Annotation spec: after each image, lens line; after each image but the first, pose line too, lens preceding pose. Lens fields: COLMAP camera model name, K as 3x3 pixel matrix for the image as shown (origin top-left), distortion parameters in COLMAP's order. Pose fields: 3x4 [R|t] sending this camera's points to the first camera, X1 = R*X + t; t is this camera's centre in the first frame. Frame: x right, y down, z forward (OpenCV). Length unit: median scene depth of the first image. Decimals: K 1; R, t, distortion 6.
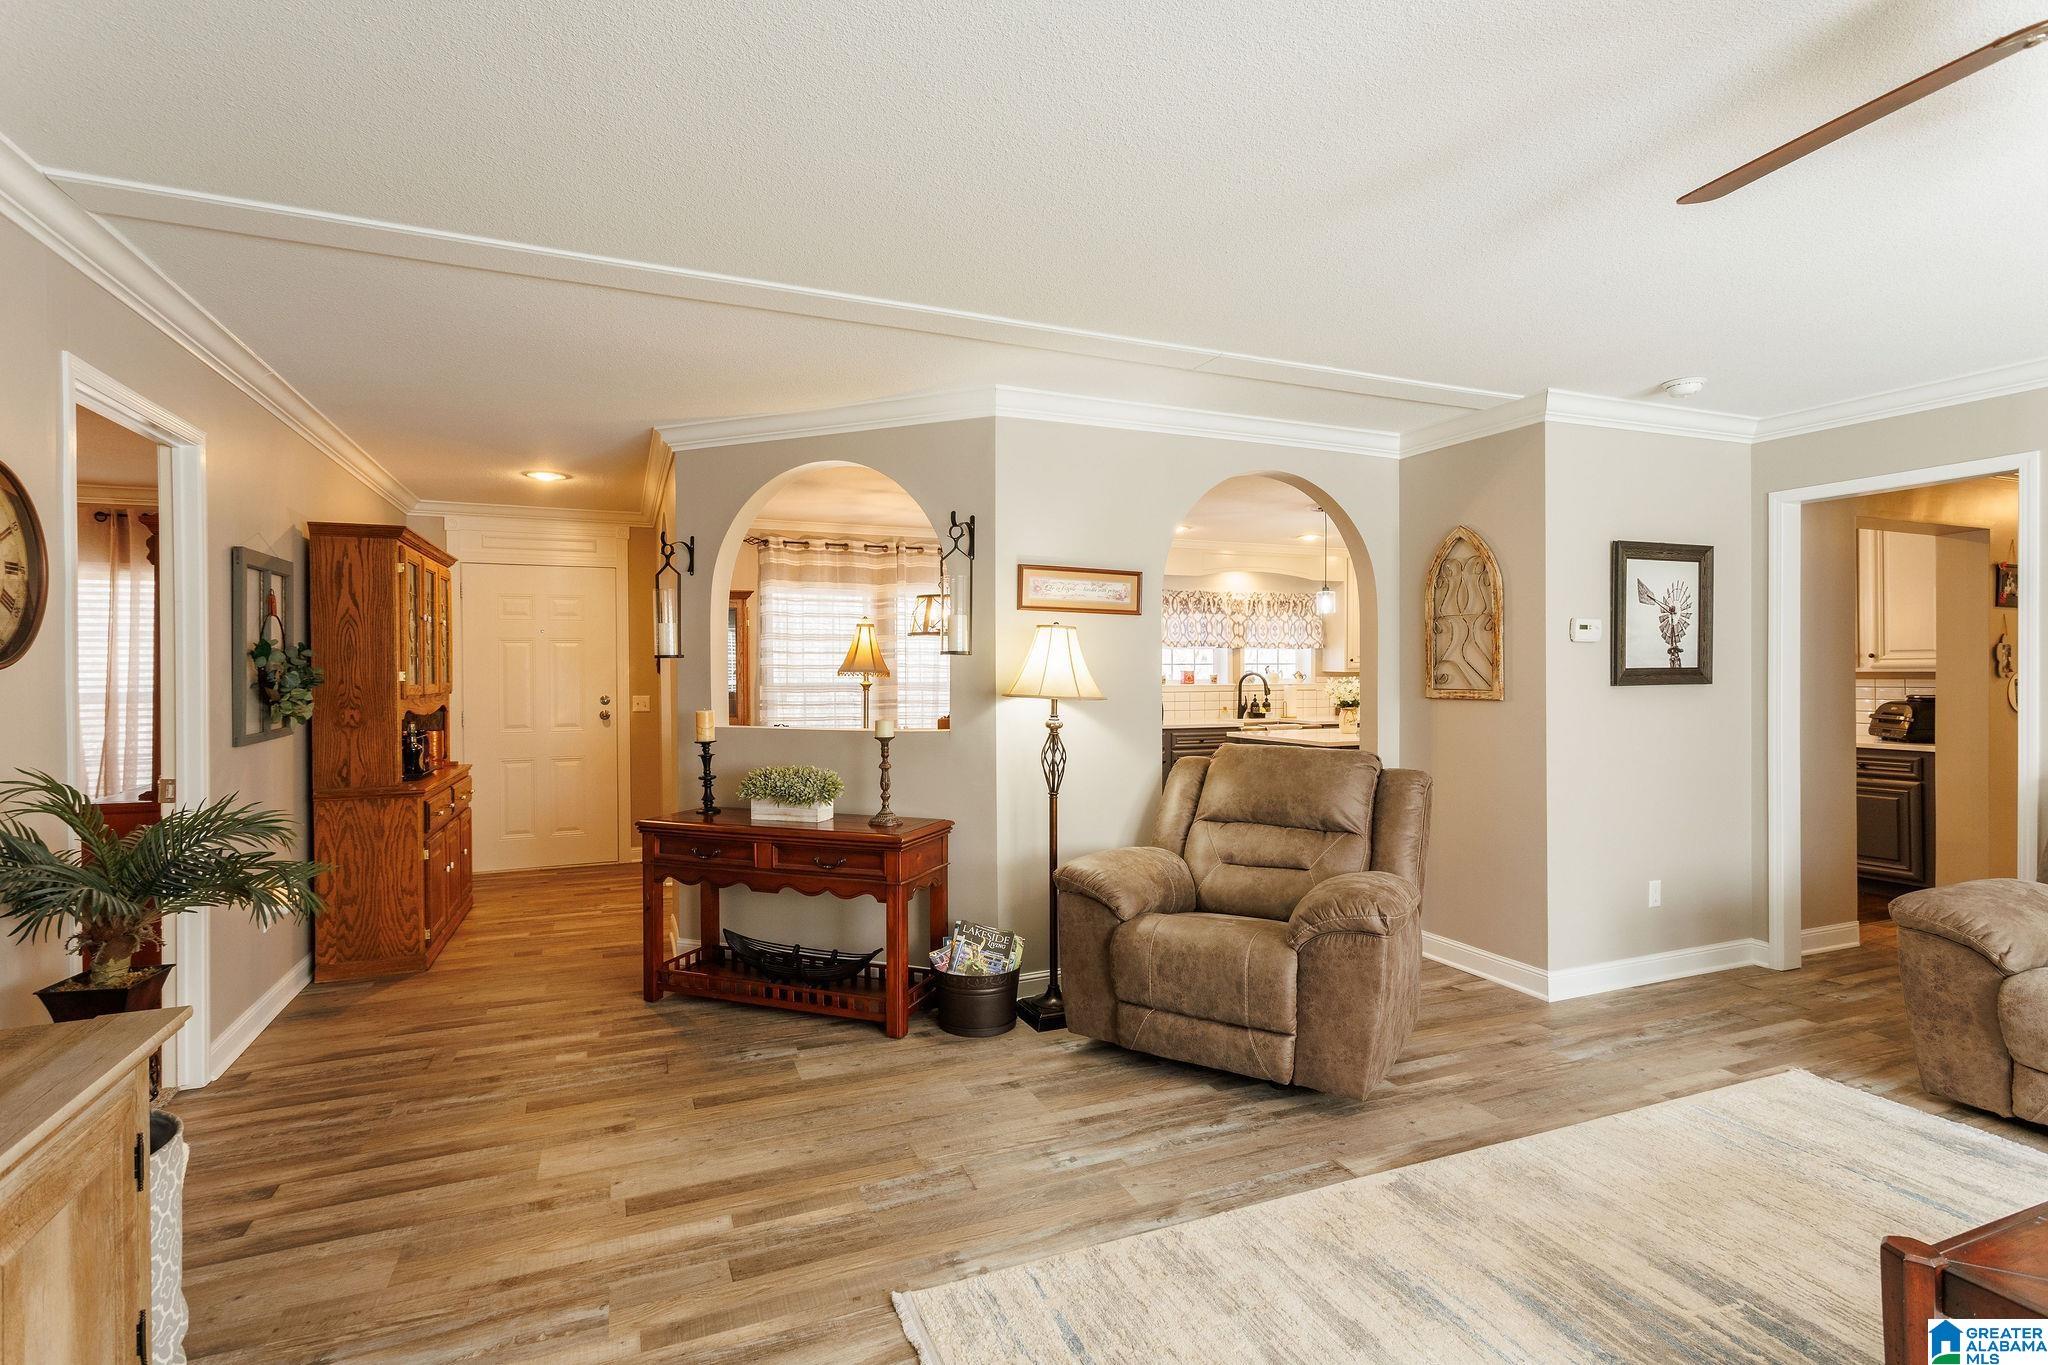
lens RADIAL K [[980.6, 0, 1020.7], [0, 980.6, 675.9], [0, 0, 1]] dist [0.004596, 0.001933]
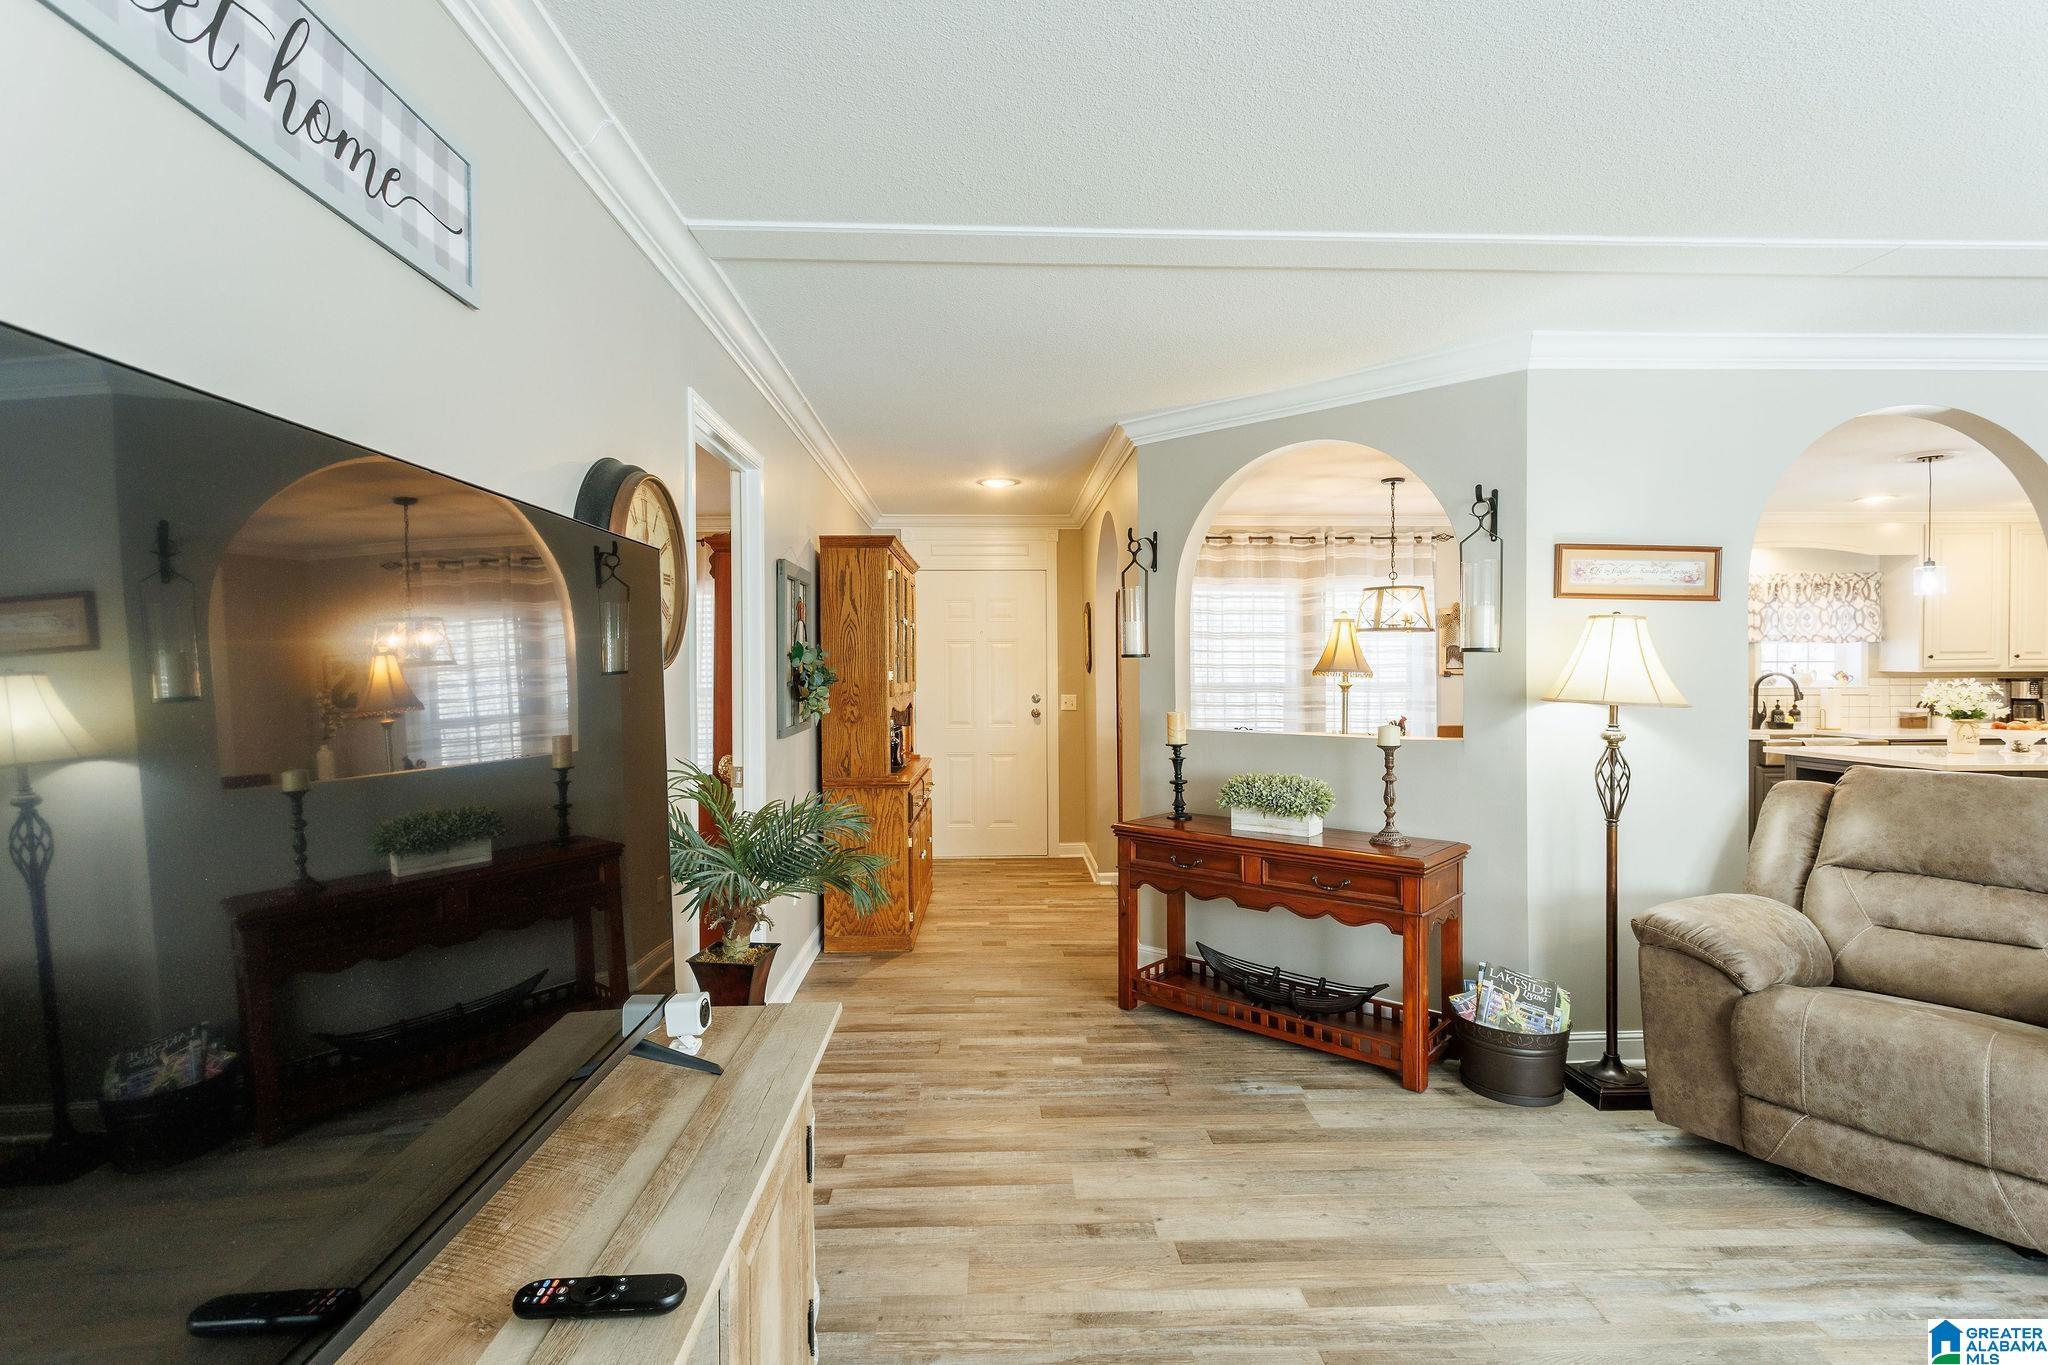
lens RADIAL K [[980.6, 0, 1017.8], [0, 980.6, 681.4], [0, 0, 1]] dist [0.004596, 0.001933]
pose [[0.935588, 0.004084, -0.353070, -0.085915], [-0.001966, 0.999978, 0.006357, -0.000069], [0.353088, -0.005254, 0.935575, 0.031725]]
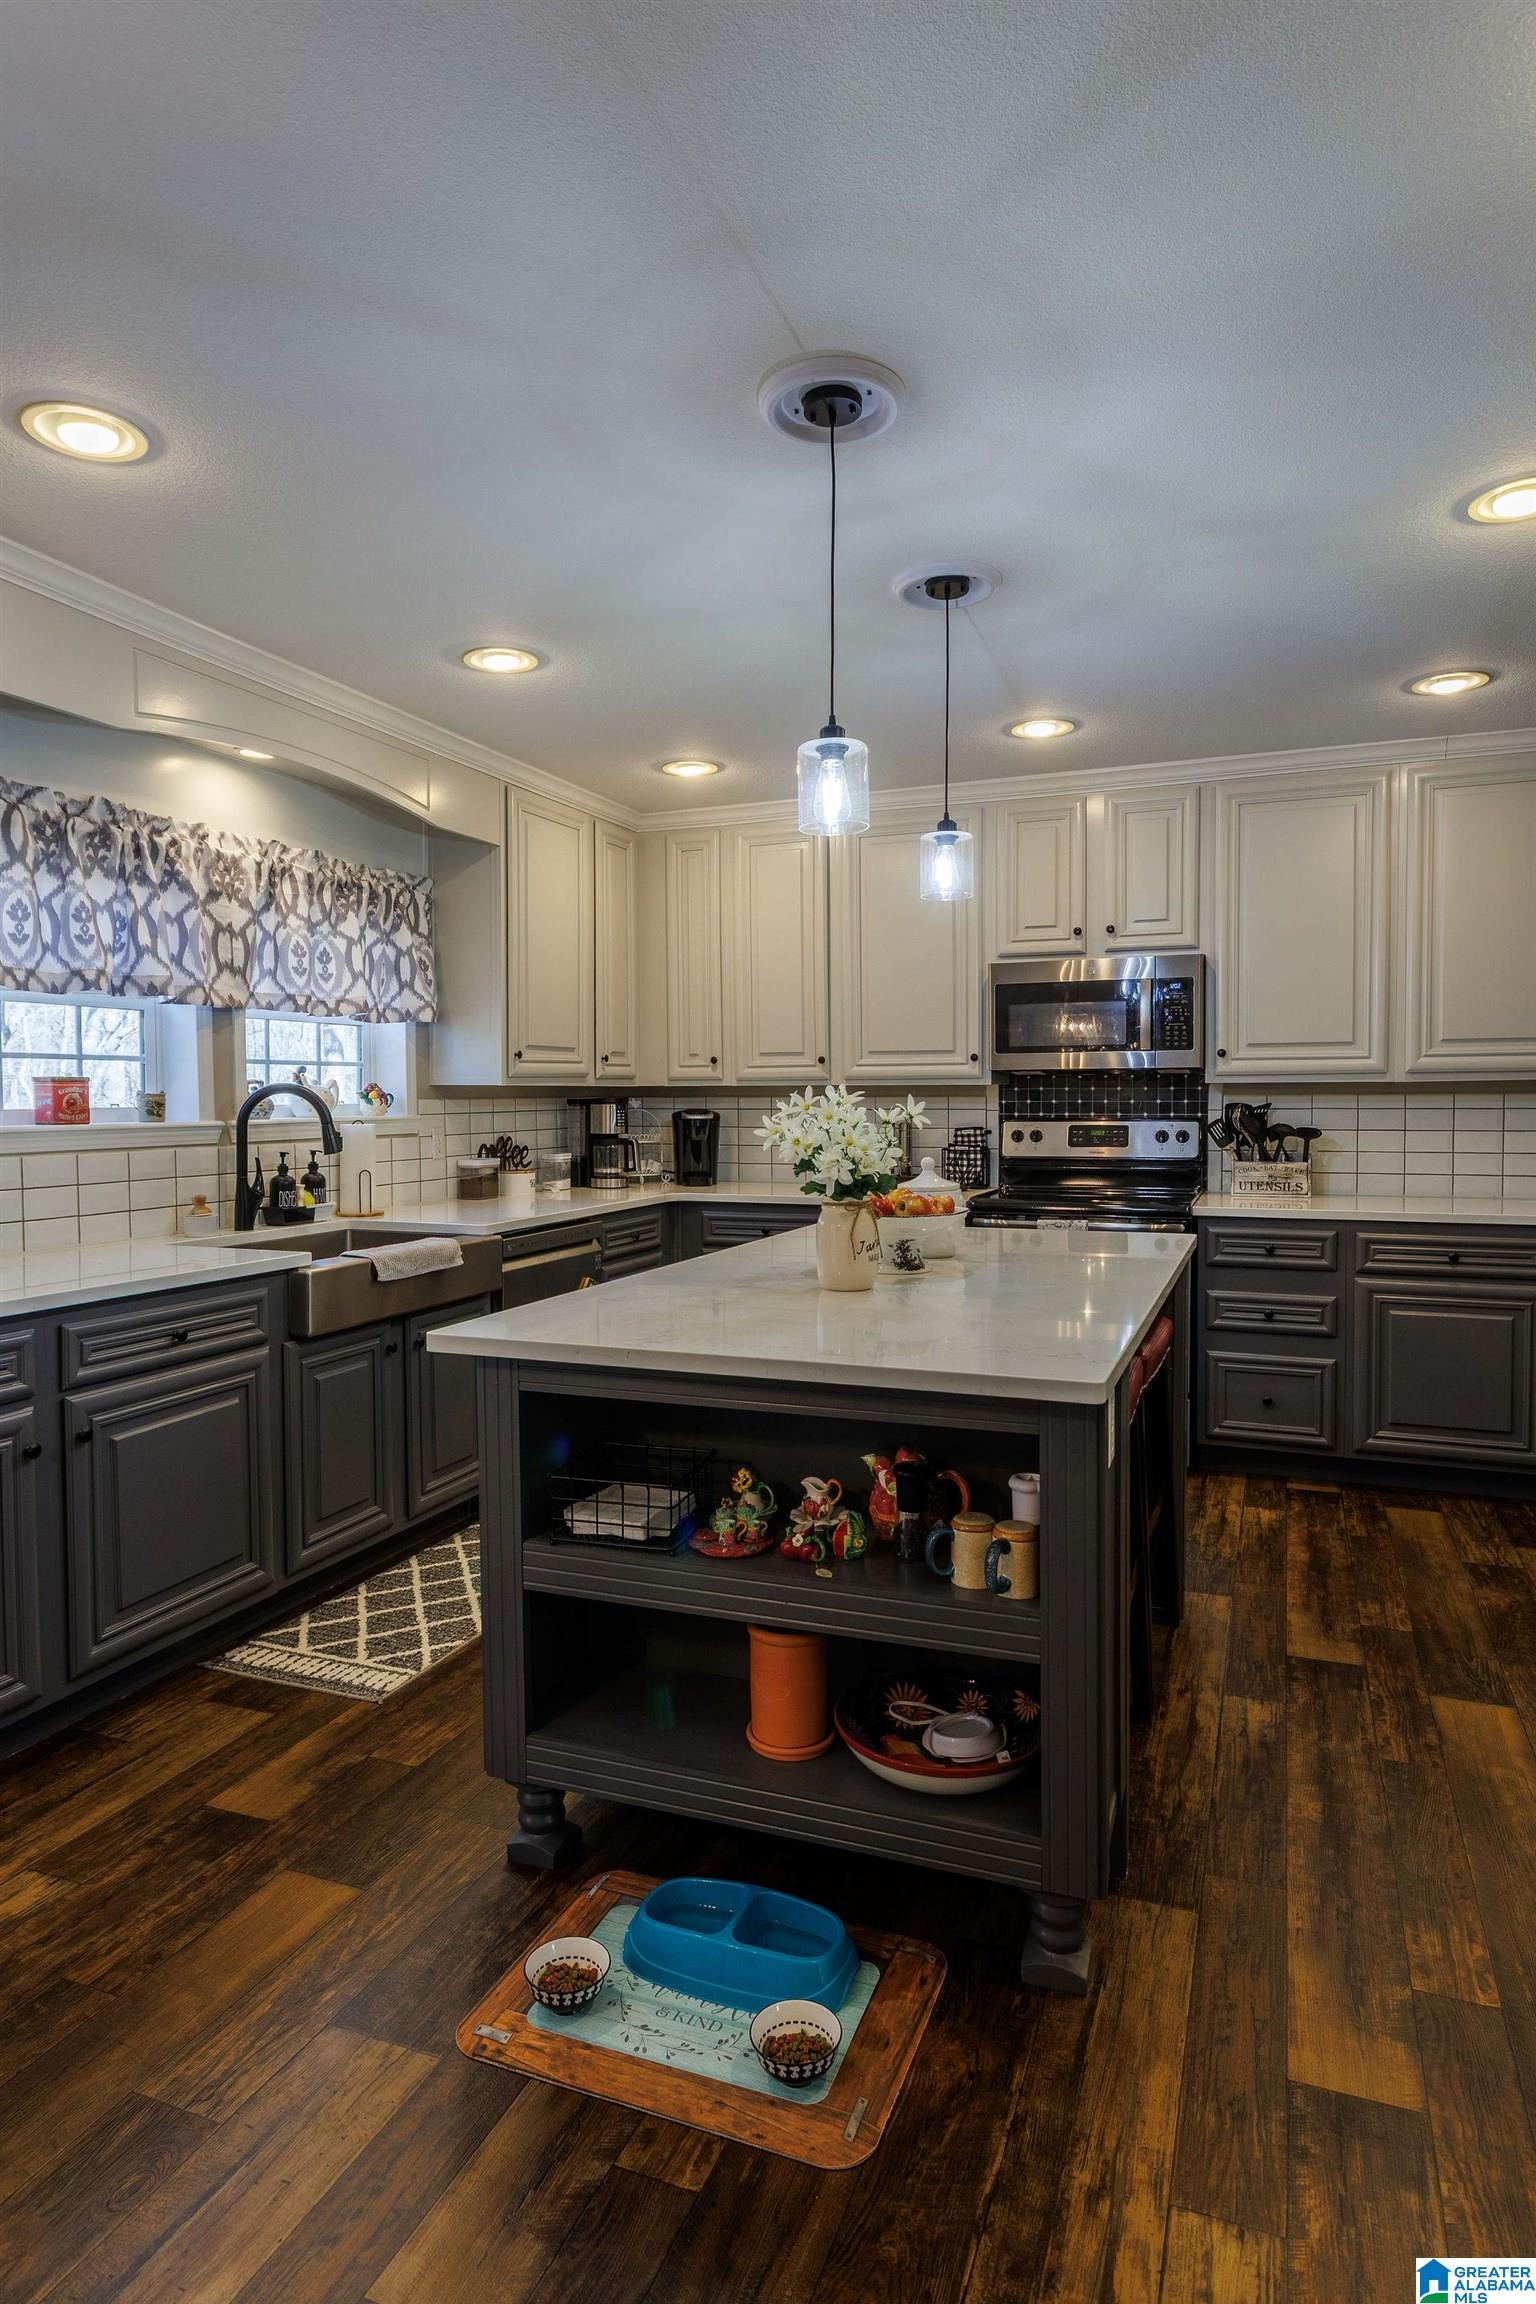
lens RADIAL K [[1229.6, 0, 755.9], [0, 1229.6, 1143.6], [0, 0, 1]] dist [0.005427, 0.002016]
pose [[0.693880, -0.028507, 0.719527, 0.074942], [0.004877, 0.999379, 0.034890, 0.003420], [-0.720074, -0.020700, 0.693588, 0.856813]]
